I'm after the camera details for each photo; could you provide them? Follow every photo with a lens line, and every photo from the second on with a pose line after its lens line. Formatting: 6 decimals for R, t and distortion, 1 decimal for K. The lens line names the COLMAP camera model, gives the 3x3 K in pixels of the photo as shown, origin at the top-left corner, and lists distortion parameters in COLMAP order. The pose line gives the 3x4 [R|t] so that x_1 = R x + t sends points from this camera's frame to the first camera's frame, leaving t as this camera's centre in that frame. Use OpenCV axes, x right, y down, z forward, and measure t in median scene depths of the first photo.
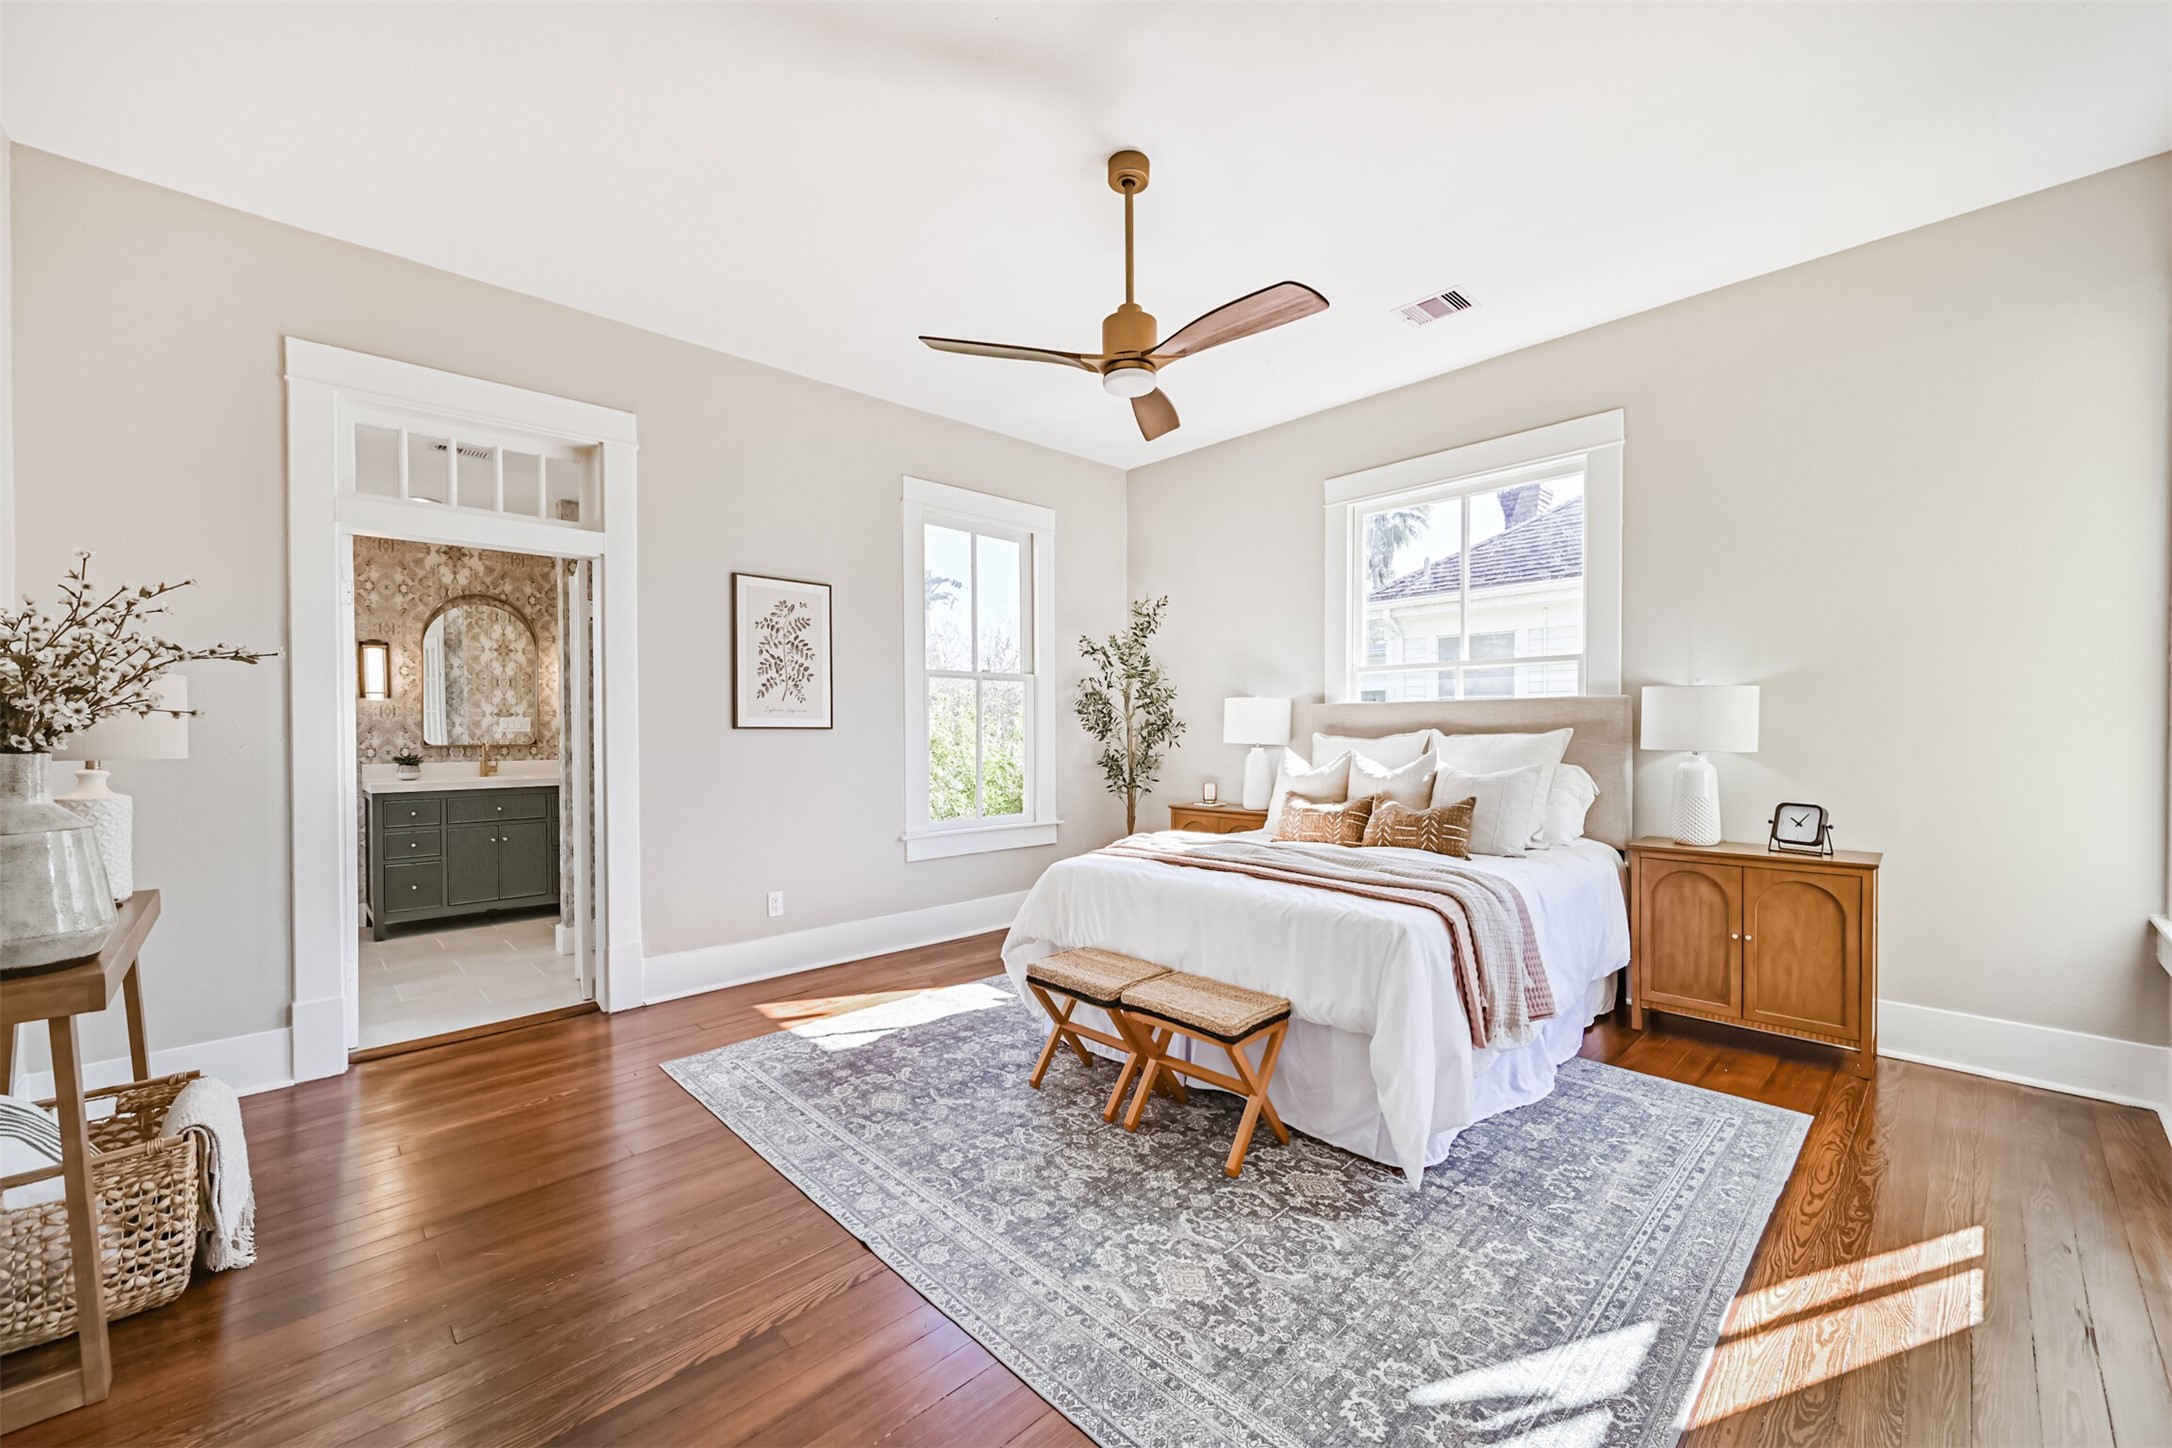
lens RADIAL K [[847.2, 0, 1081.4], [0, 847.2, 738.5], [0, 0, 1]] dist [0.009684, -0.000014]
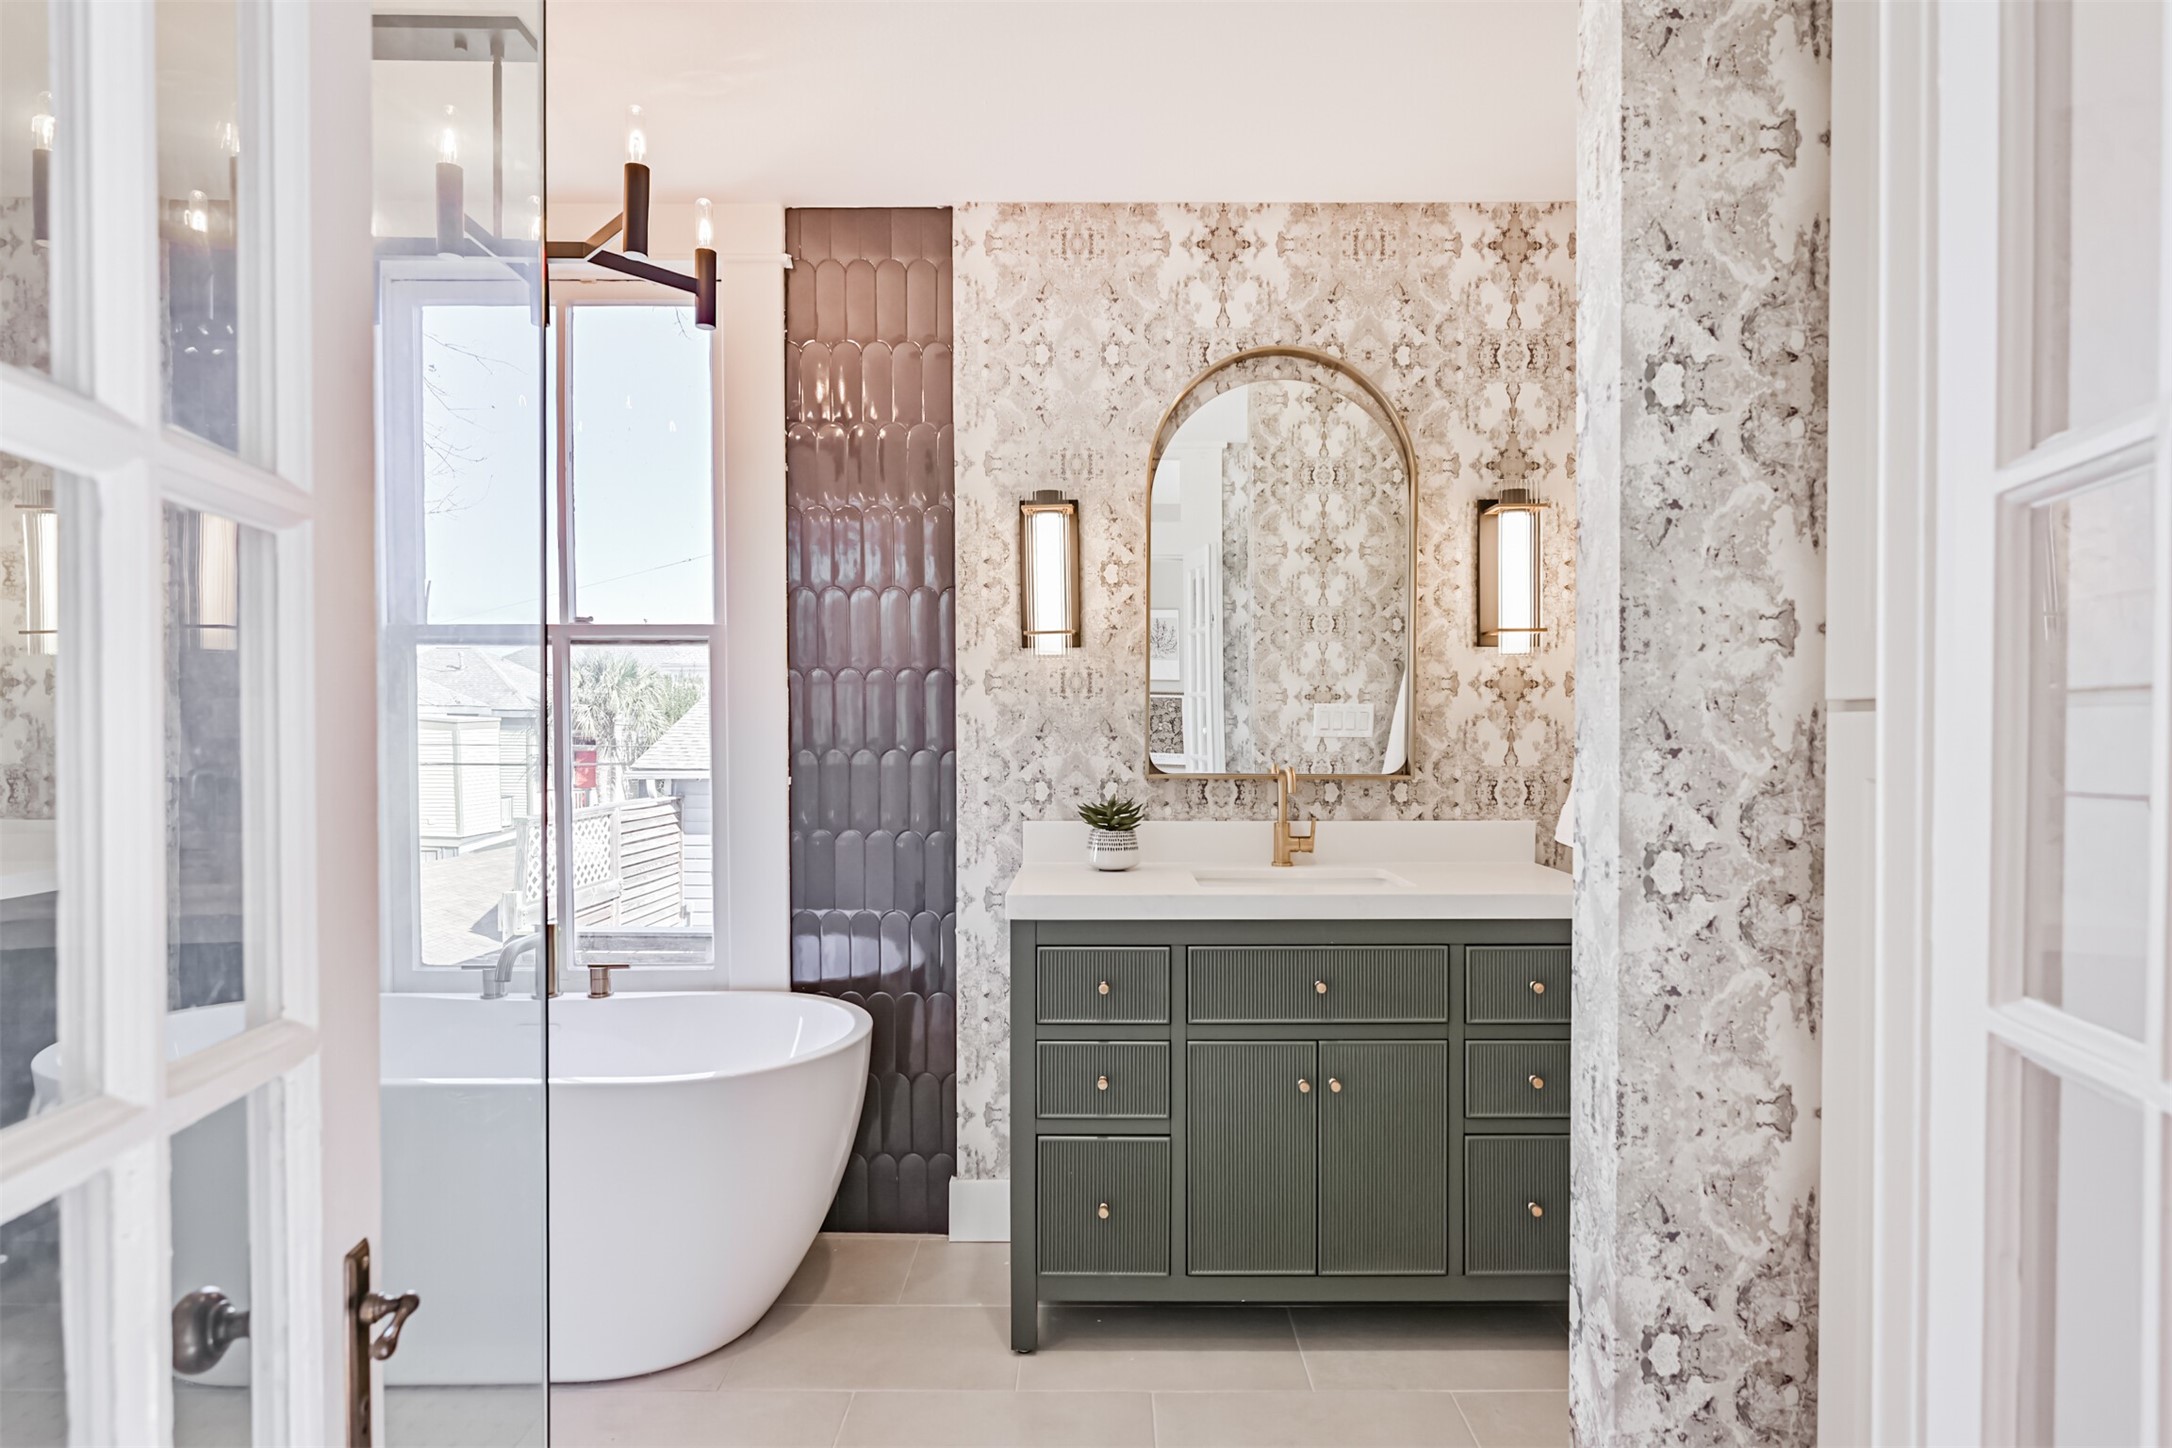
lens RADIAL K [[1378.7, 0, 1088.2], [0, 1378.7, 758.9], [0, 0, 1]] dist [-0.002277, -0.000212]
pose [[0.729031, 0.015723, -0.684300, -0.371689], [-0.009686, 0.999873, 0.012654, -0.005642], [0.684412, -0.002597, 0.729091, 0.530705]]
